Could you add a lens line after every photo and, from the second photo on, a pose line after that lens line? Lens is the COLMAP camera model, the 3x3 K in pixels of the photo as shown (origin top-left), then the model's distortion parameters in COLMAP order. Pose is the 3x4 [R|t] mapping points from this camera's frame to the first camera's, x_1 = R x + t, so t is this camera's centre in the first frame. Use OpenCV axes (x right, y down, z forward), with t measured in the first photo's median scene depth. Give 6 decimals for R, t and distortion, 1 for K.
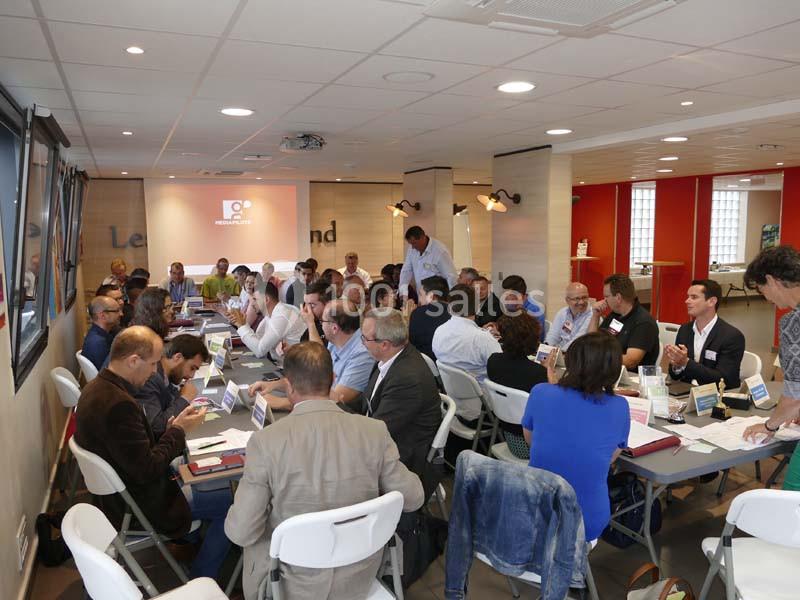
lens RADIAL K [[626.0, 0, 400.0], [0, 626.0, 300.0], [0, 0, 1]] dist [0.000090, -0.001805]
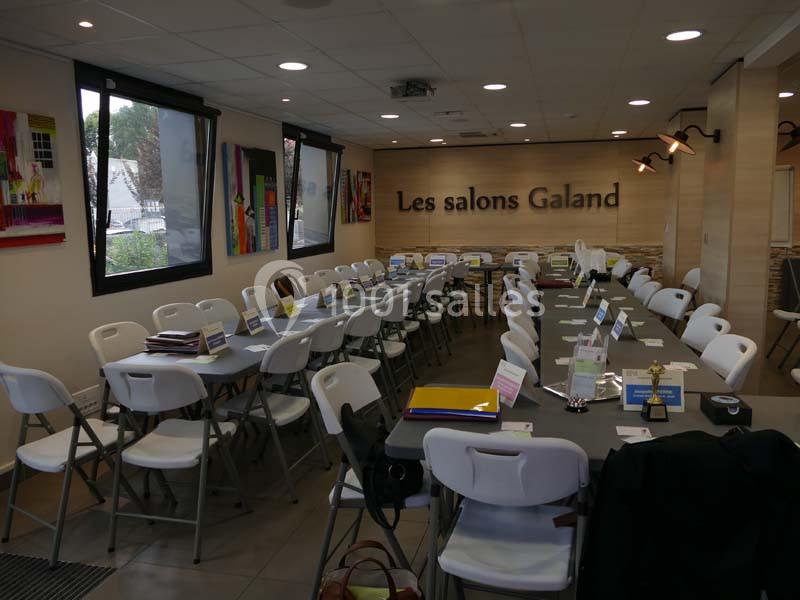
lens RADIAL K [[626.0, 0, 400.0], [0, 626.0, 300.0], [0, 0, 1]] dist [0.000090, -0.001805]
pose [[0.777529, 0.091133, -0.622208, 0.227996], [-0.068816, 0.995832, 0.059863, 0.009289], [0.625070, -0.003728, 0.780560, 0.101941]]
